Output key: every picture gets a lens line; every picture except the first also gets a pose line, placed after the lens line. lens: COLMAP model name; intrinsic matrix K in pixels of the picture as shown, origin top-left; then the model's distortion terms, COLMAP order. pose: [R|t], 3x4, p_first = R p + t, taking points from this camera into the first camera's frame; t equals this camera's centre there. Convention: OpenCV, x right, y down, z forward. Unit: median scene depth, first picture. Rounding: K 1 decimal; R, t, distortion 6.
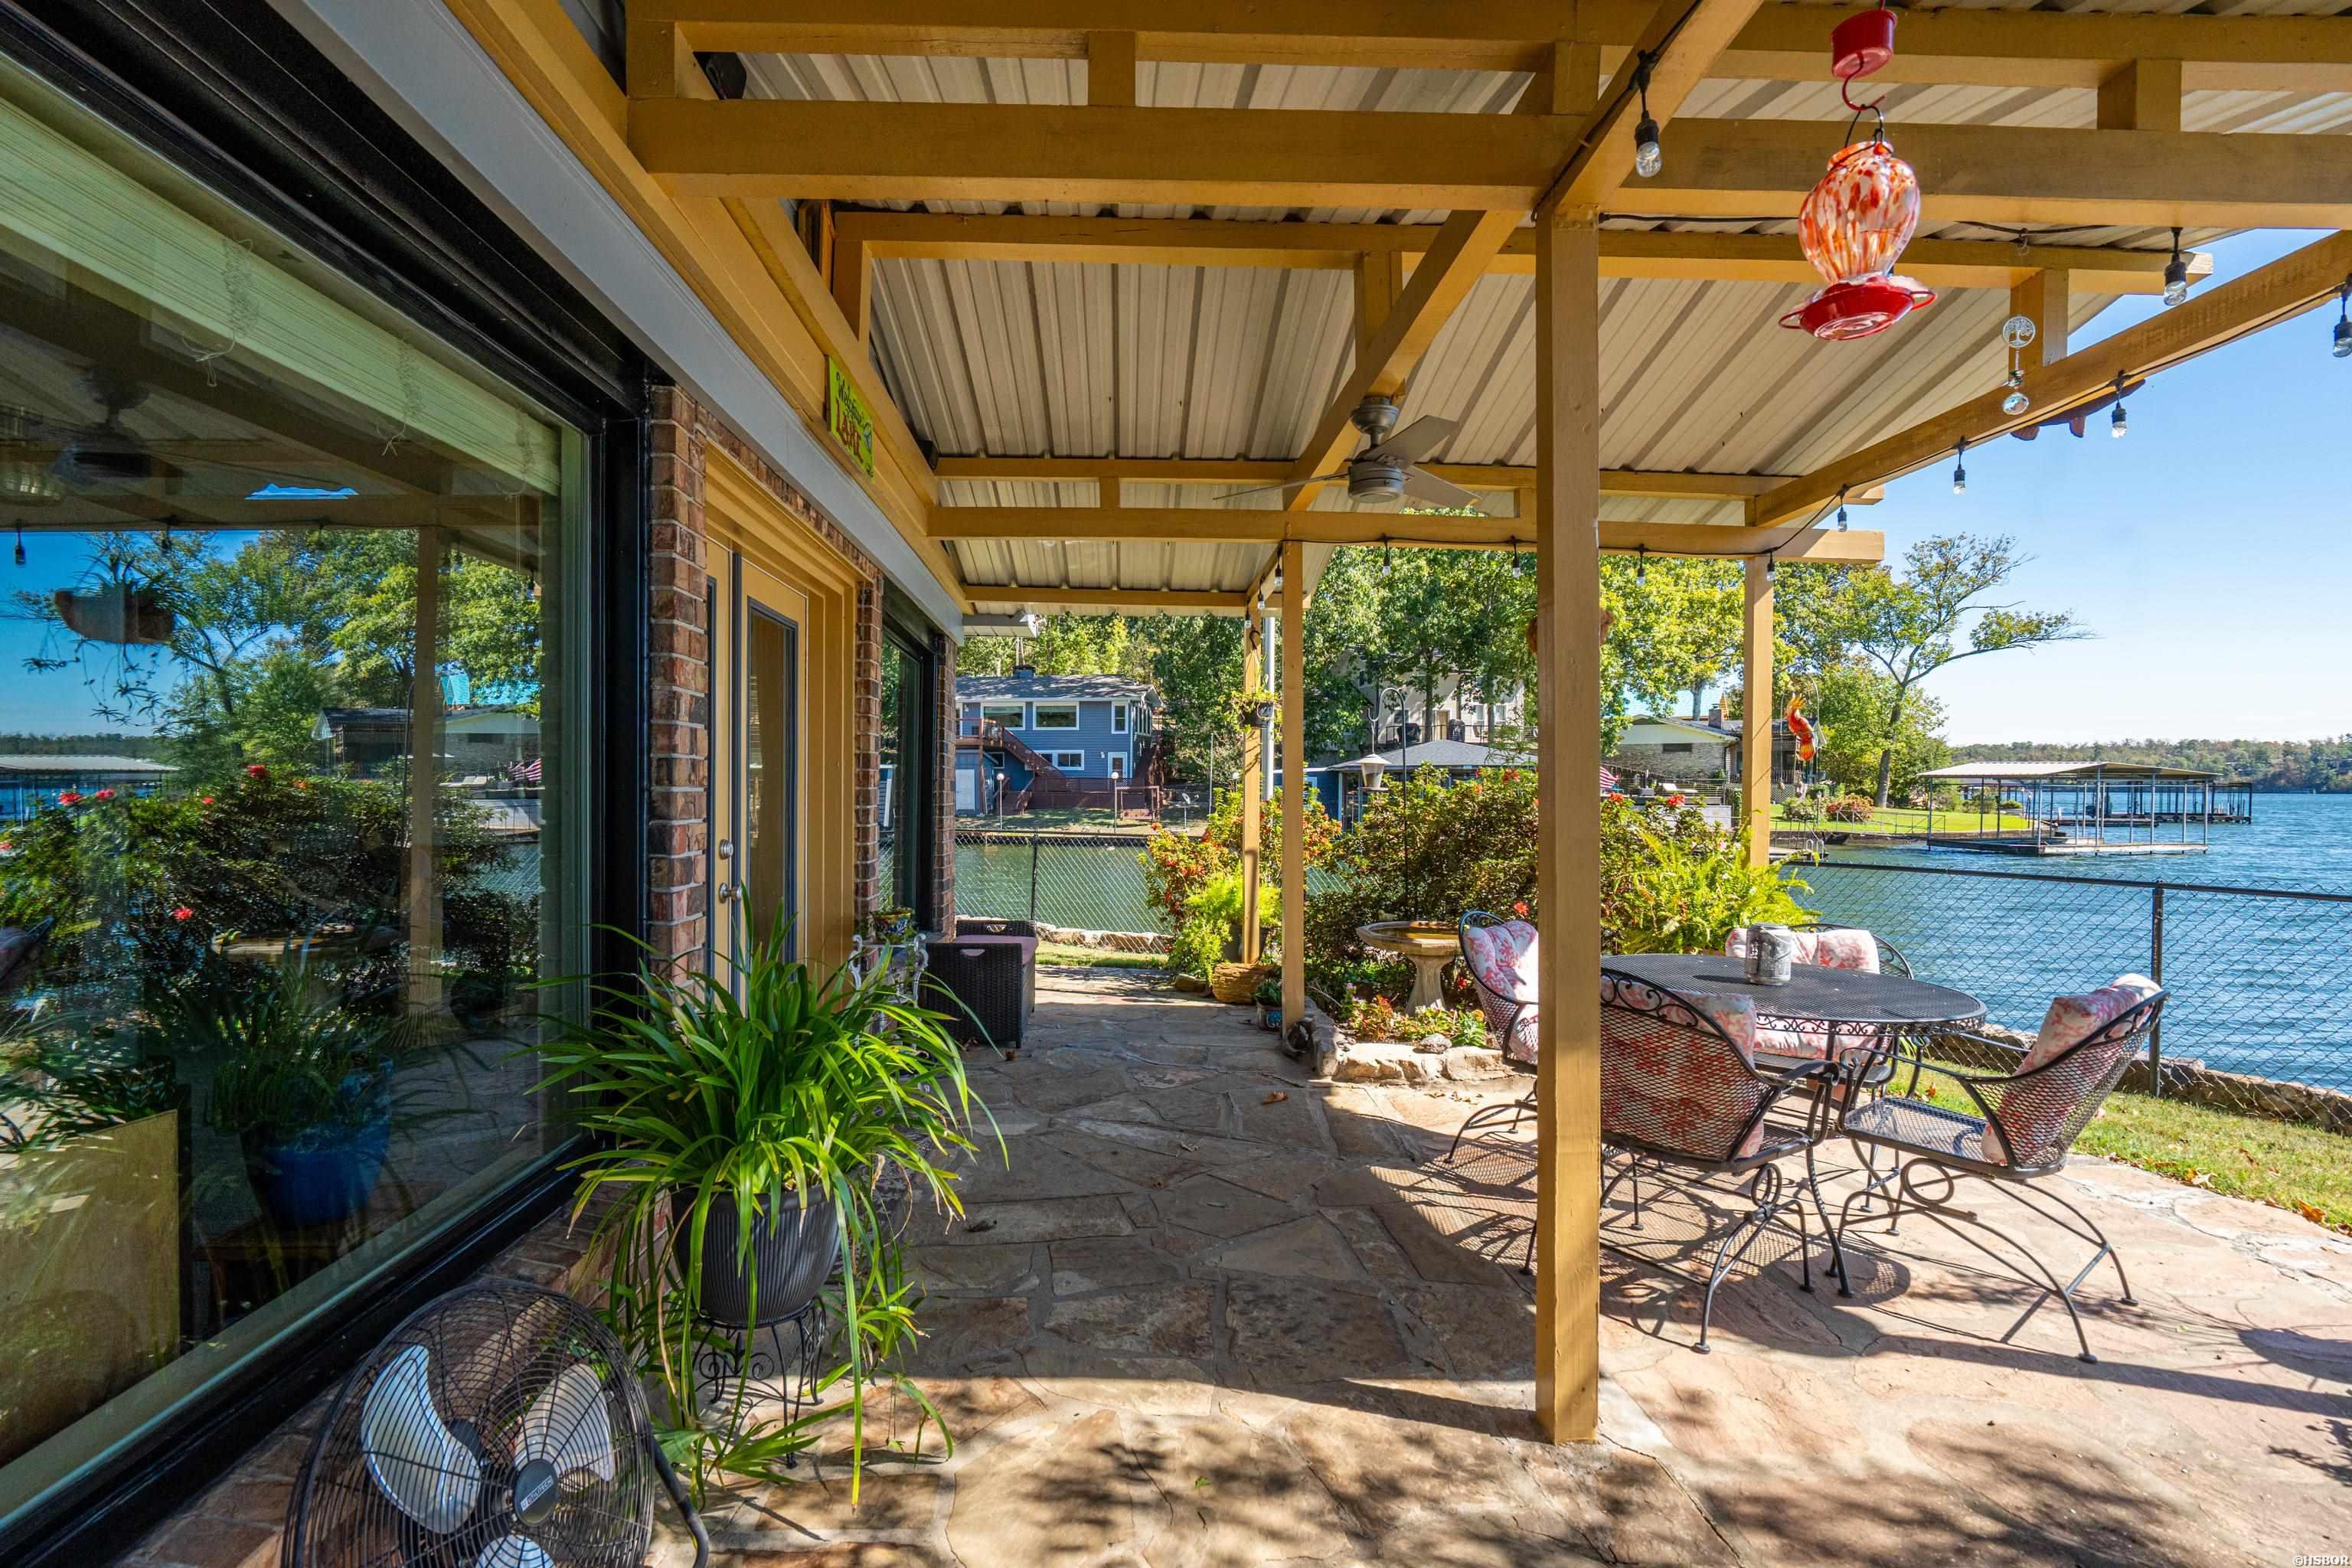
lens RADIAL K [[1092.9, 0, 1176.0], [0, 1092.9, 784.0], [0, 0, 1]] dist [0.001189, 0.000395]
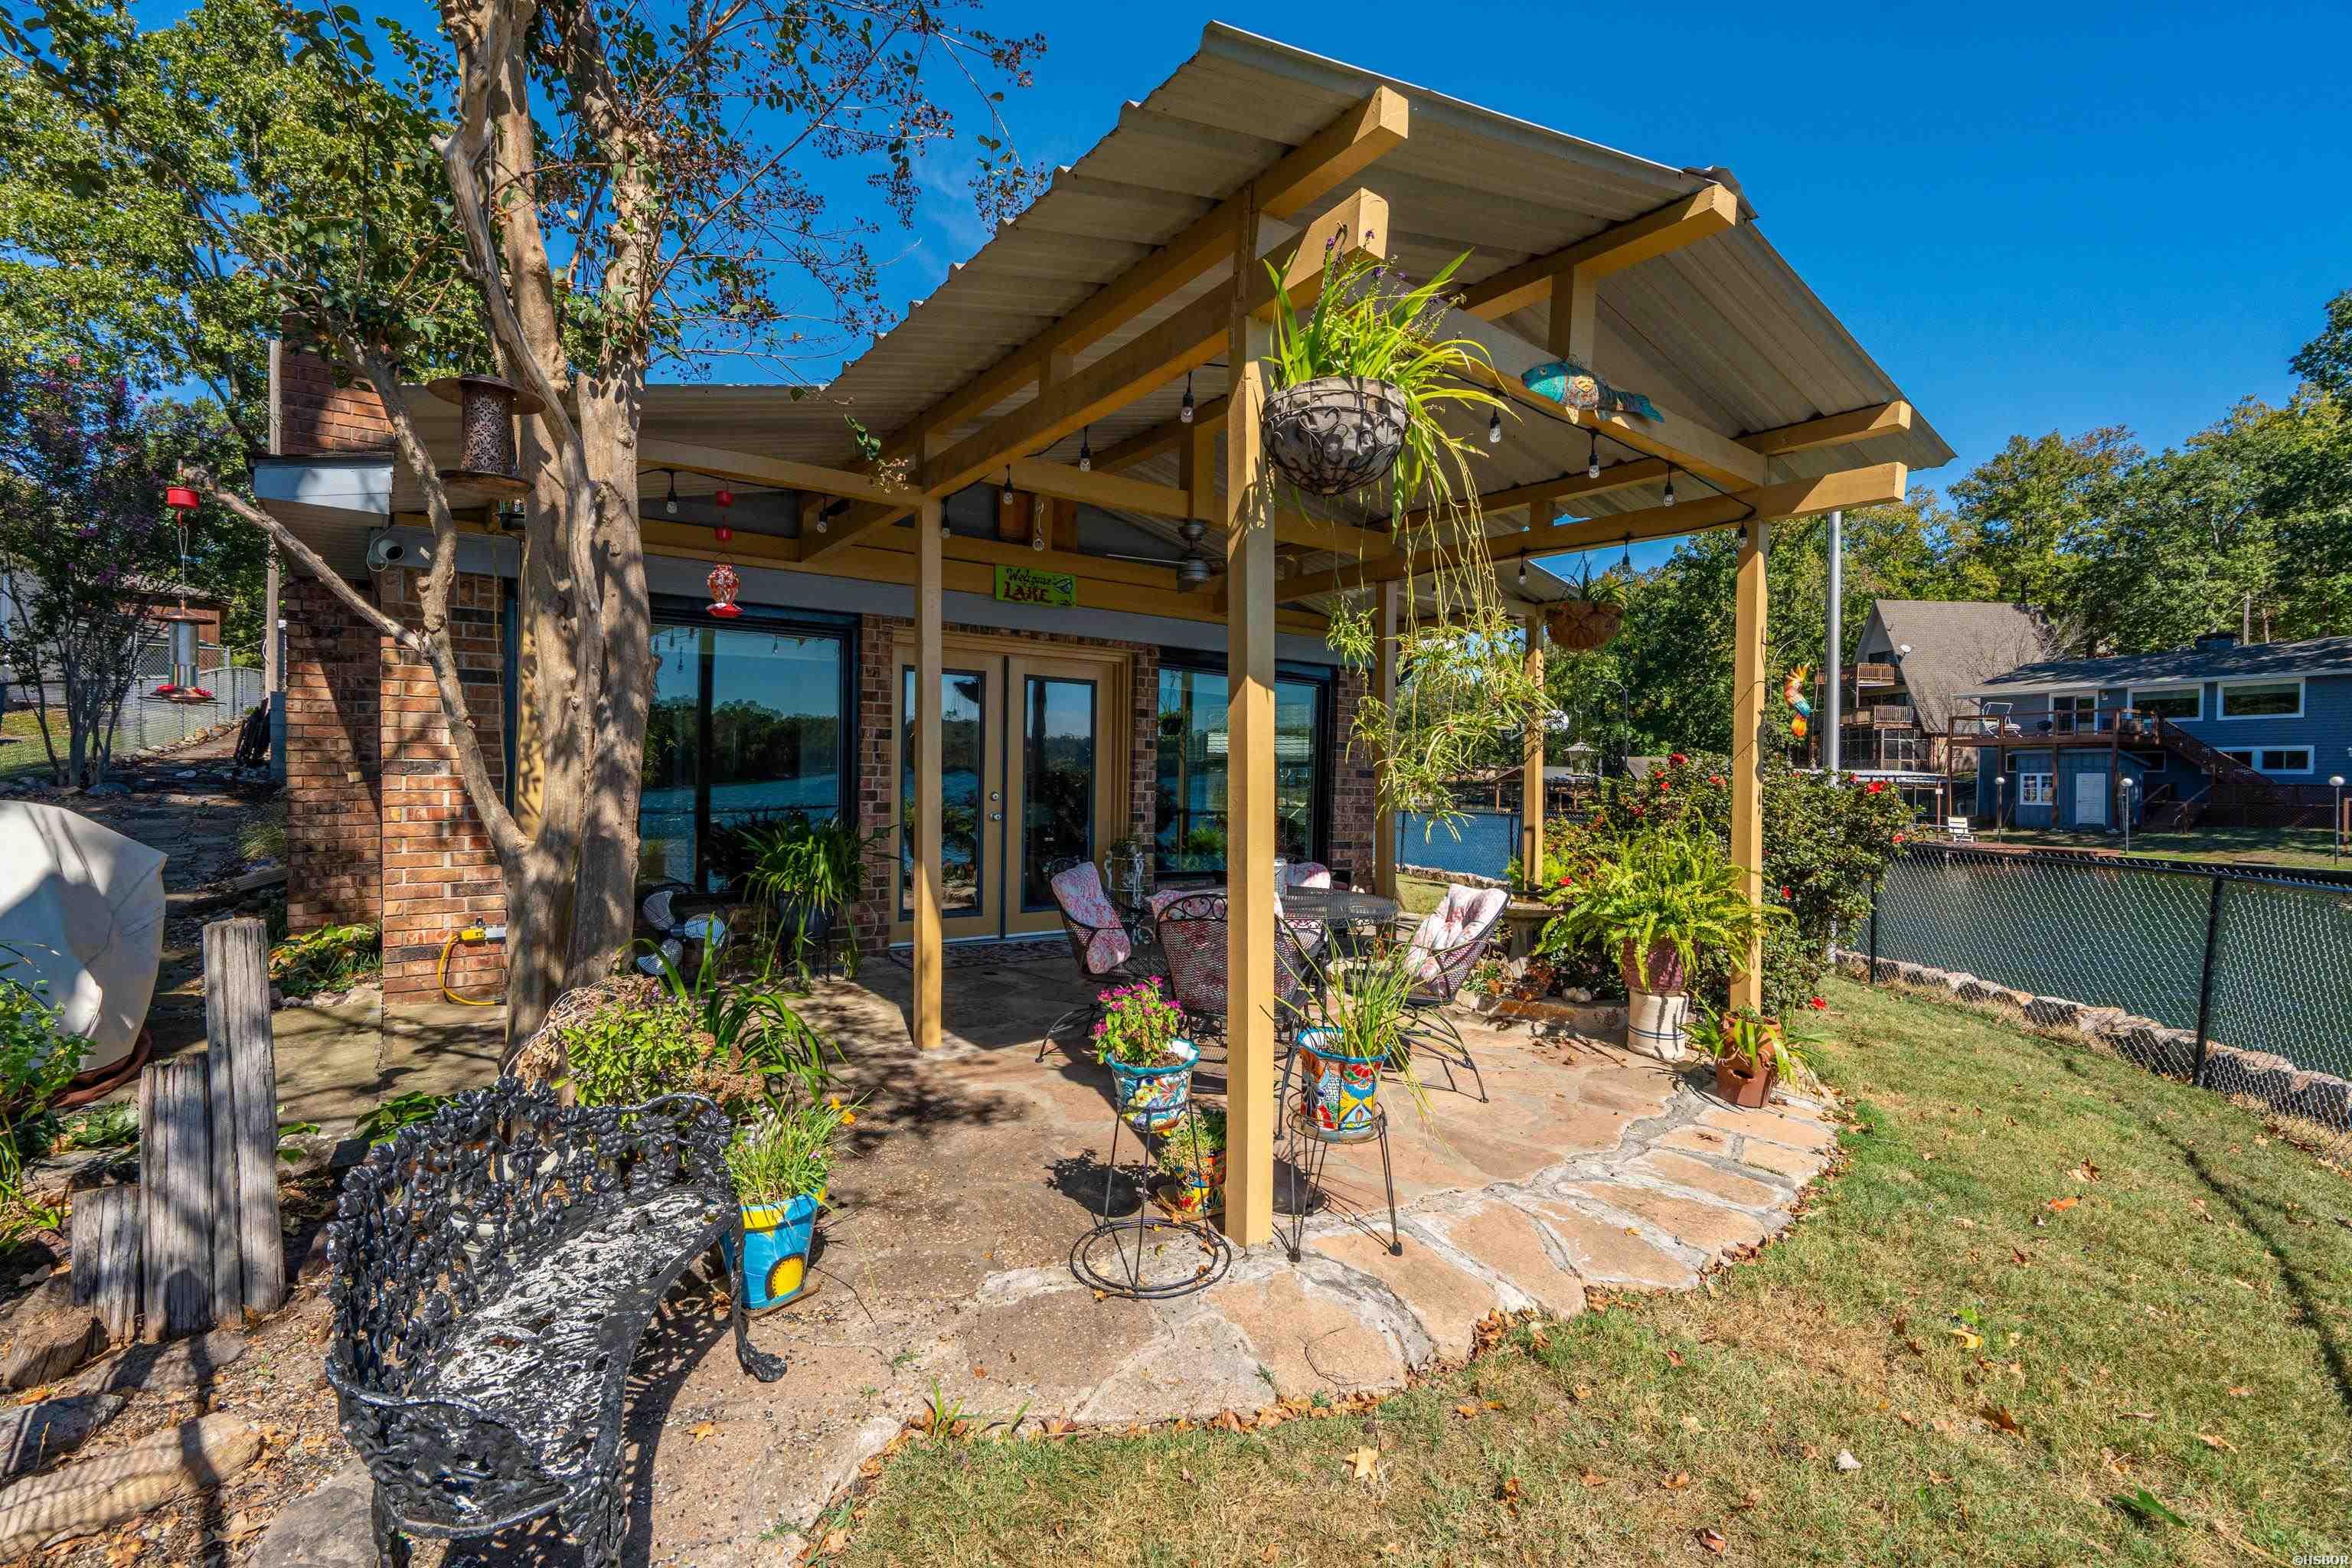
lens RADIAL K [[1092.9, 0, 1176.0], [0, 1092.9, 784.0], [0, 0, 1]] dist [0.001189, 0.000395]
pose [[0.544473, 0.003713, -0.838770, 0.115274], [-0.010610, 0.999941, -0.002461, 0.003068], [0.838711, 0.010239, 0.544480, 0.010289]]
